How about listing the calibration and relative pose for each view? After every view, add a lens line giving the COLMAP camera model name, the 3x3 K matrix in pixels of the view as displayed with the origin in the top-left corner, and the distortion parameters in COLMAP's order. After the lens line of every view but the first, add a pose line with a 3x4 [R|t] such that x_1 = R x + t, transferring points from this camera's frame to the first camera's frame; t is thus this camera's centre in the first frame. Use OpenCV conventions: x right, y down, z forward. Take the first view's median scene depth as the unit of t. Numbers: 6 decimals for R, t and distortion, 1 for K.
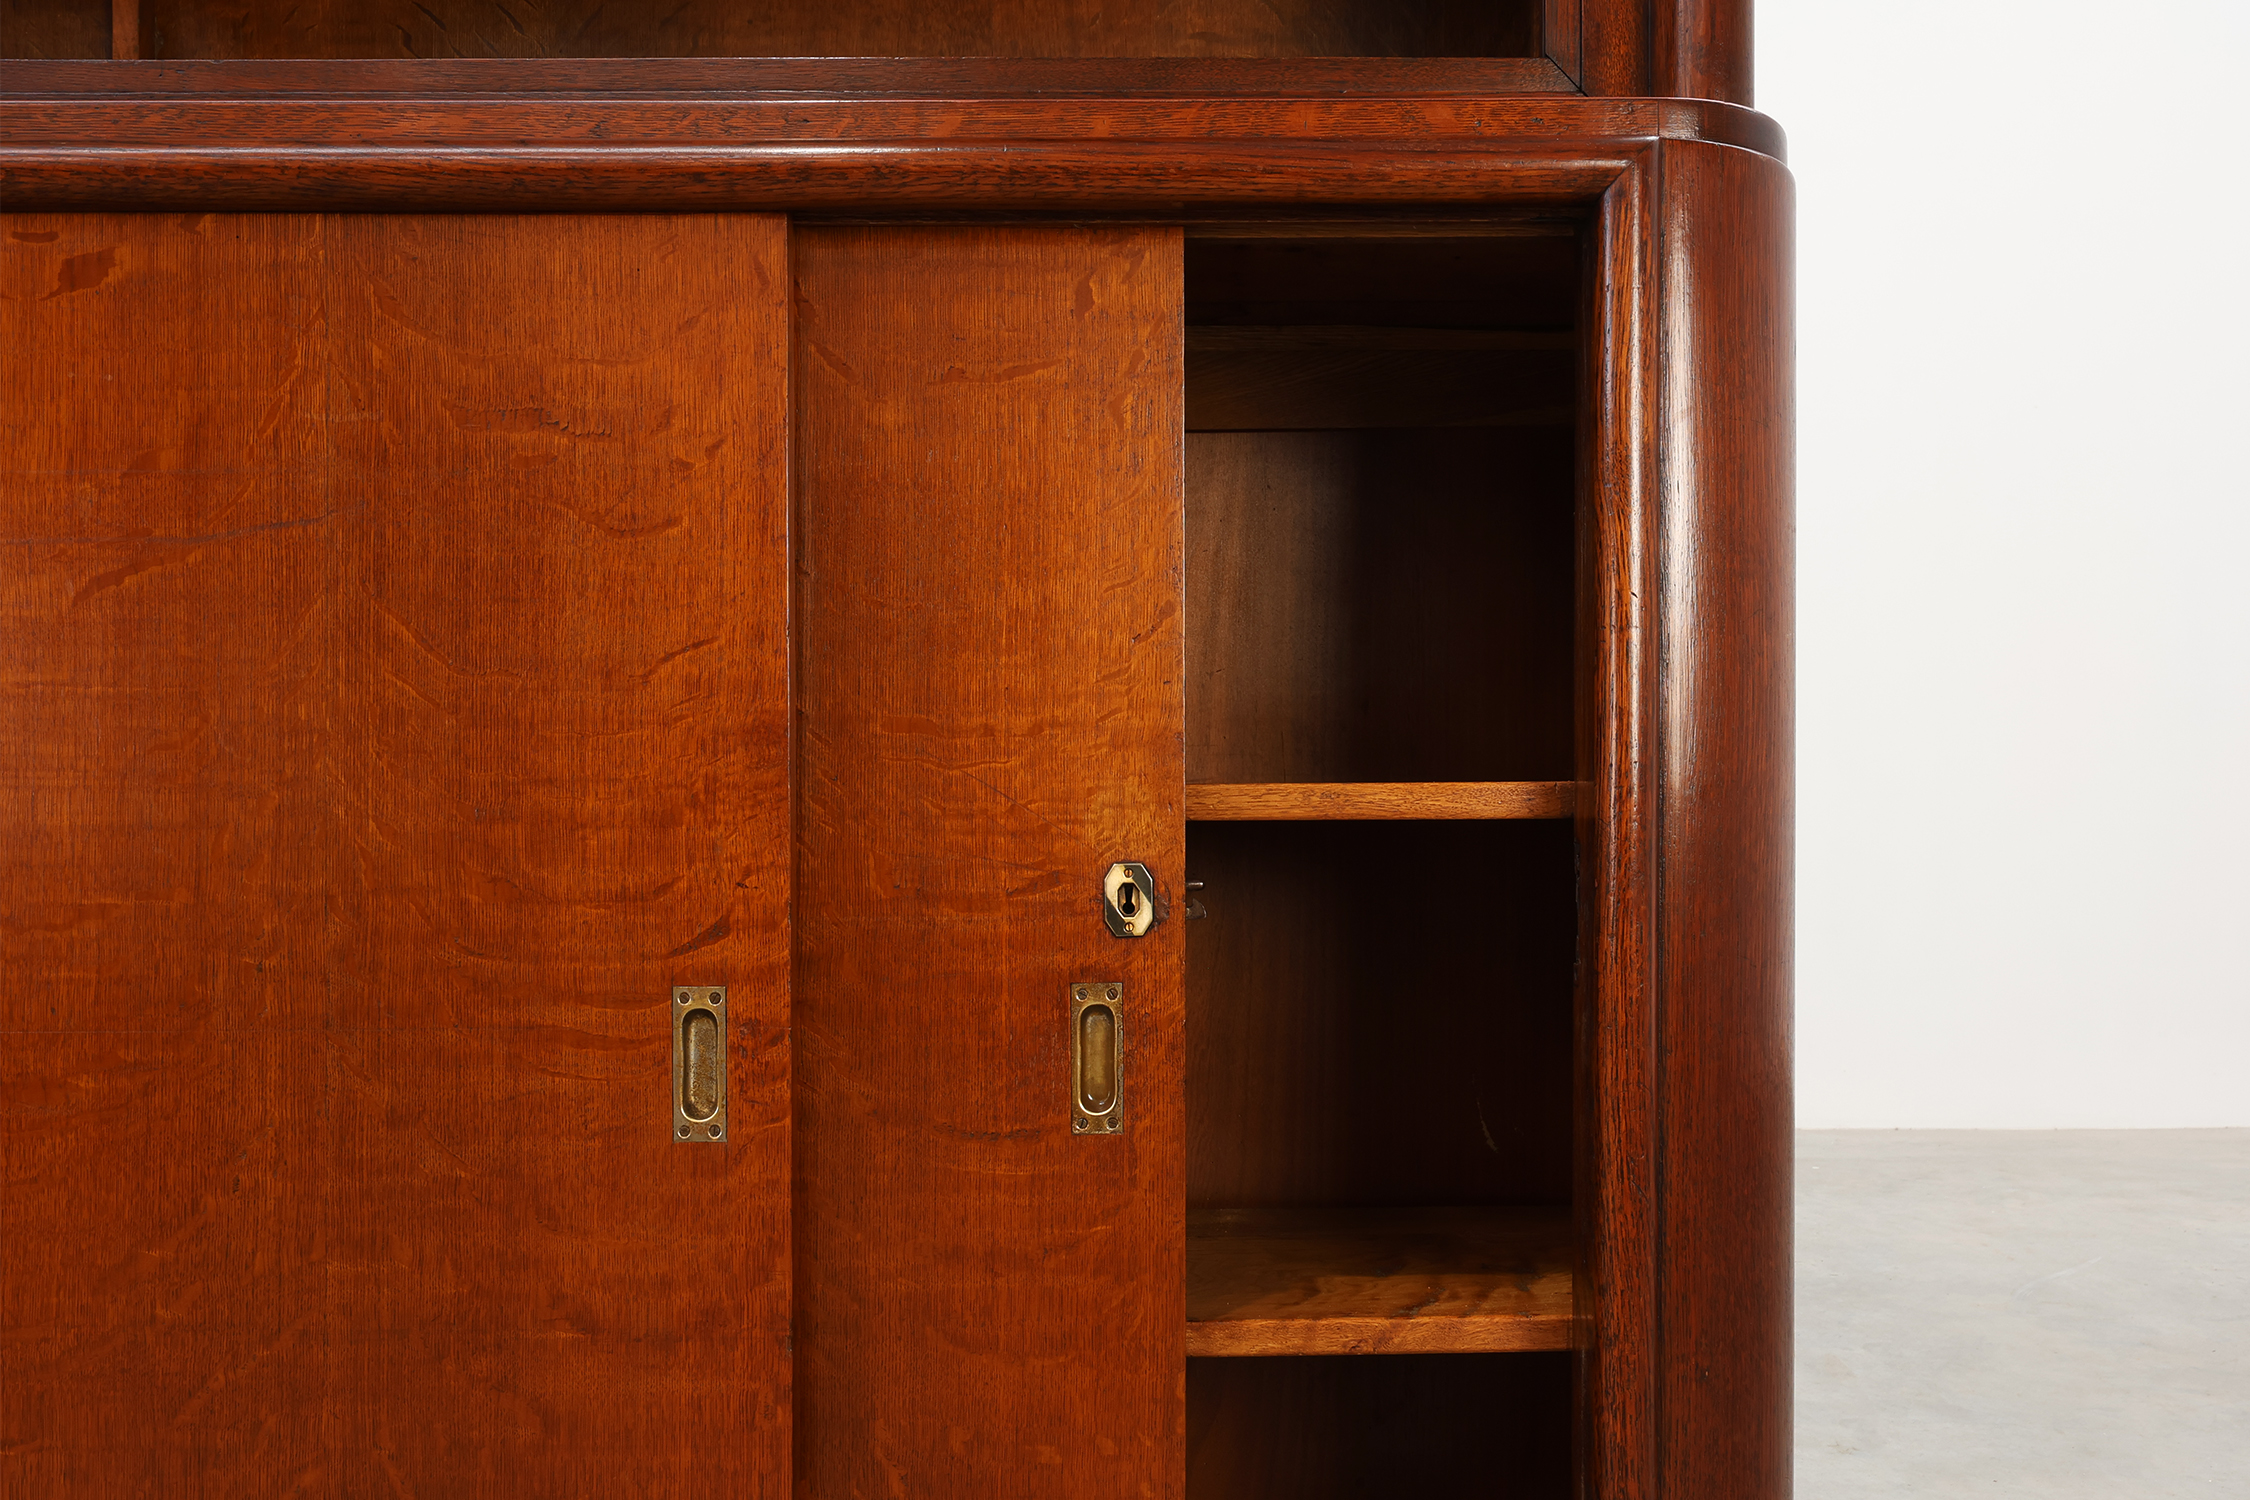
lens RADIAL K [[1715.0, 0, 1124.0], [0, 1715.0, 761.0], [0, 0, 1]] dist [-0.014523, 0.002089]
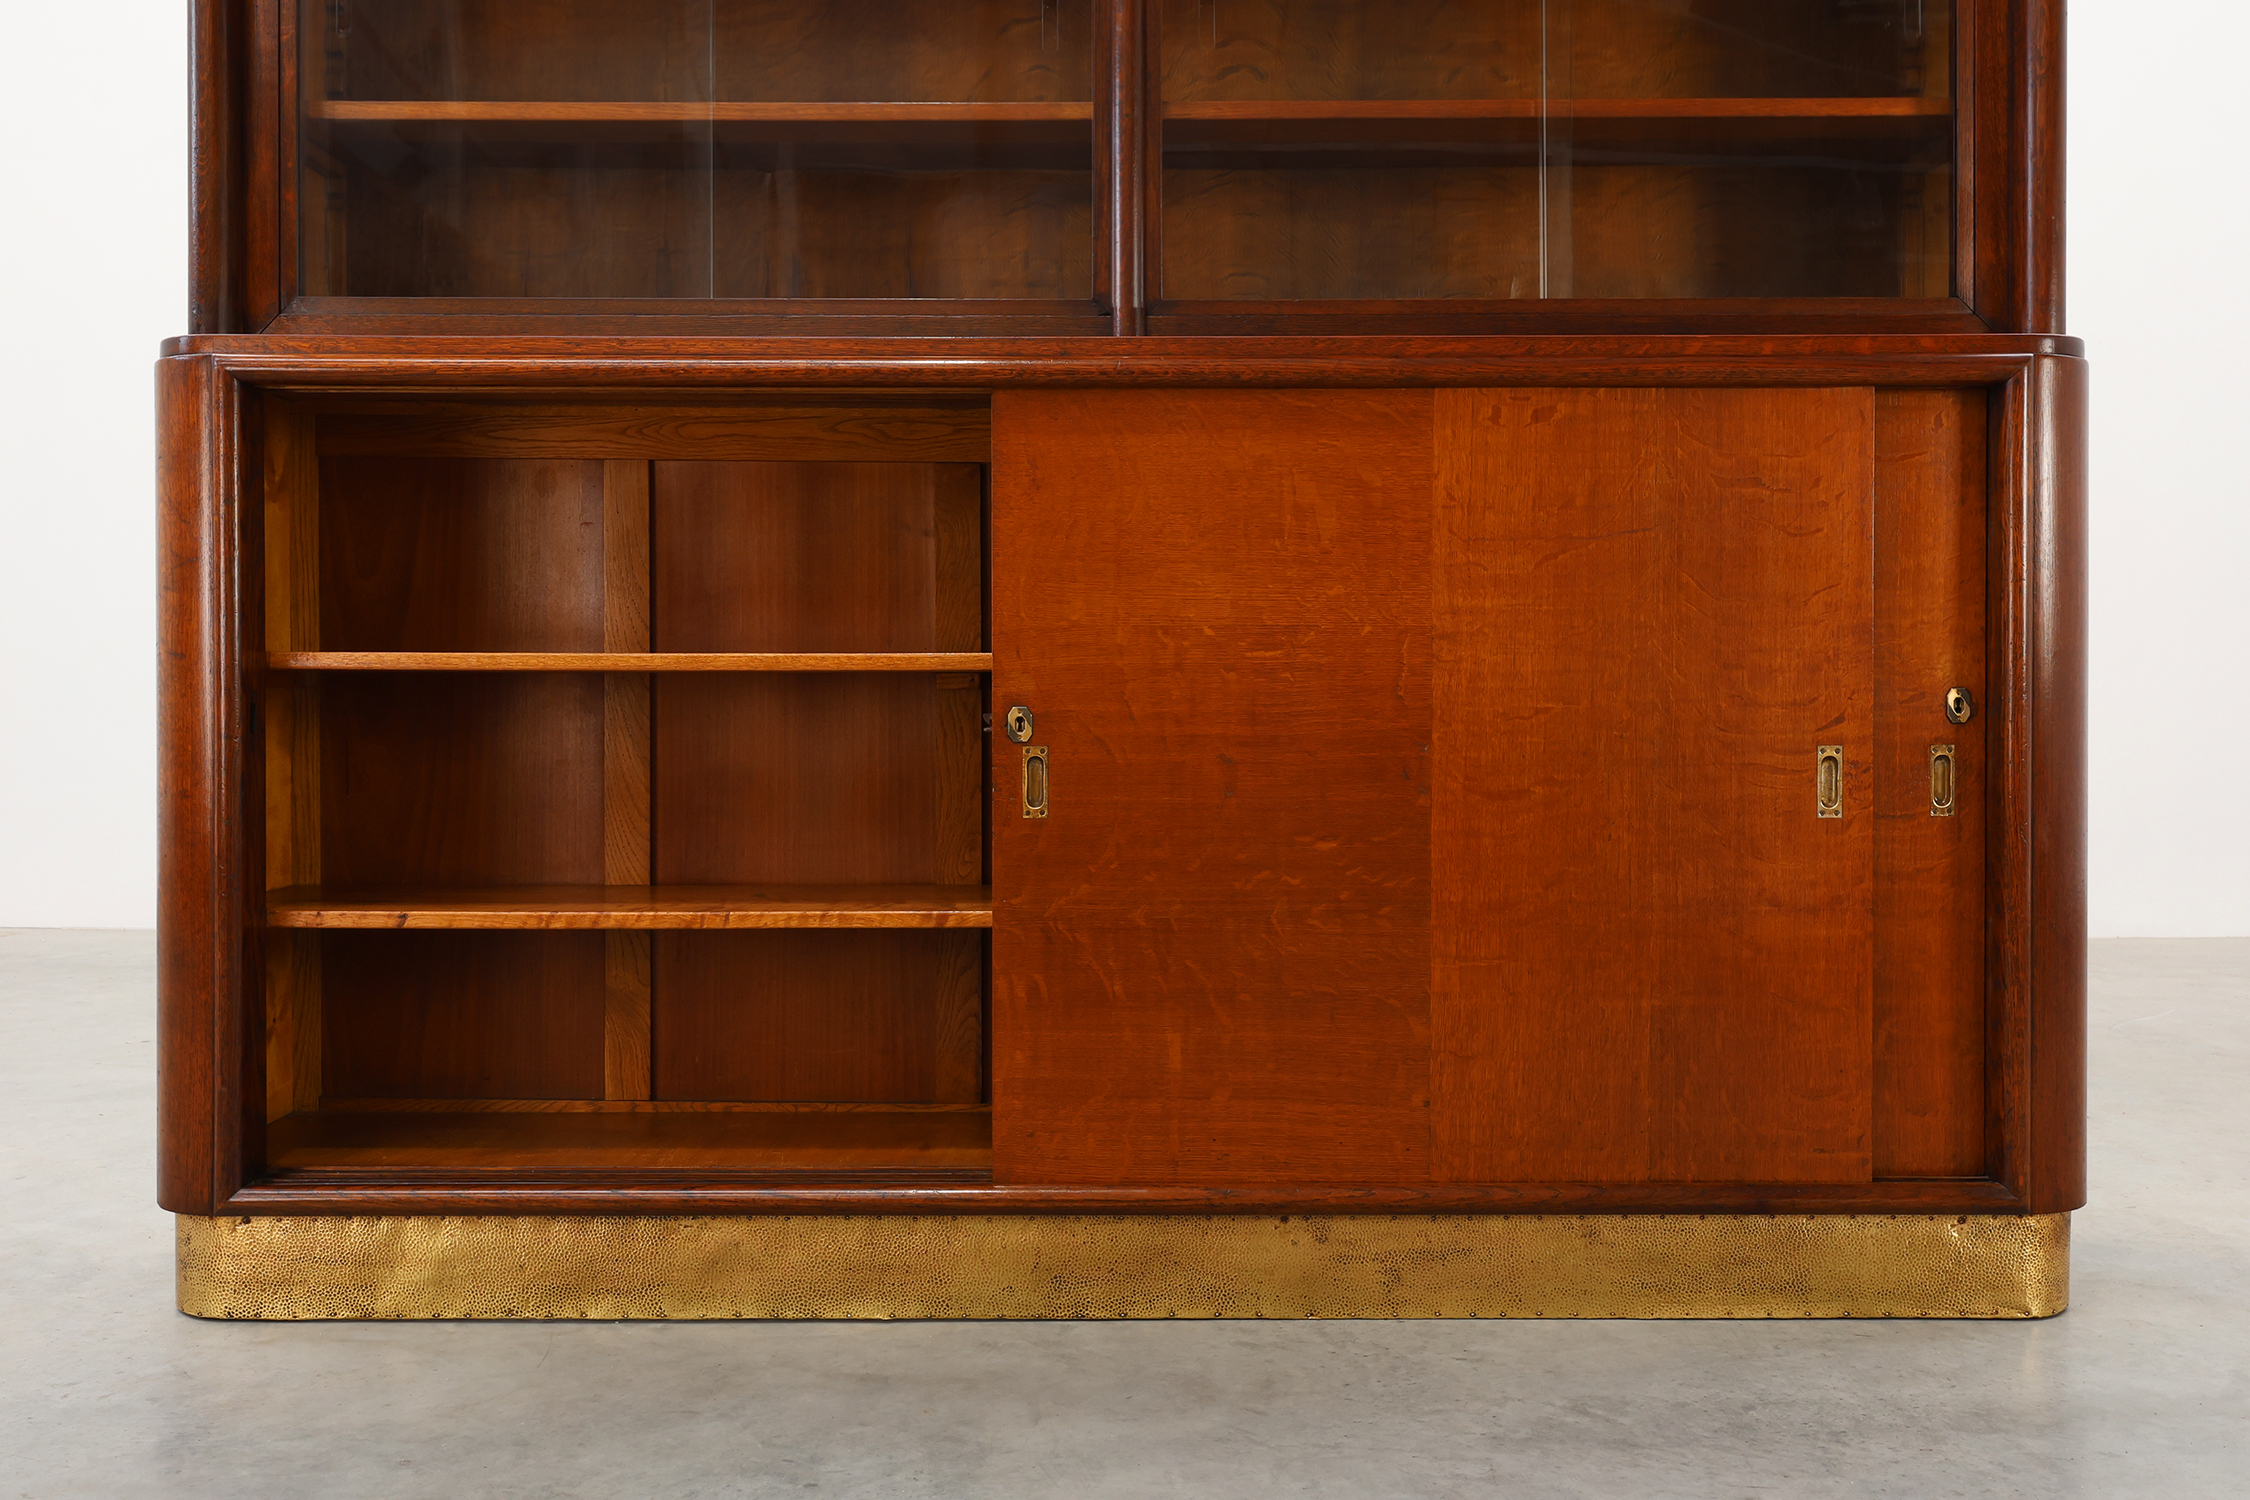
lens RADIAL K [[1928.7, 0, 1125.5], [0, 1928.7, 737.6], [0, 0, 1]] dist [0.006599, 0.000571]
pose [[0.998984, 0.003146, -0.044947, -1.023387], [-0.003194, 0.999994, -0.000999, 0.126625], [0.044944, 0.001141, 0.998989, -1.463523]]
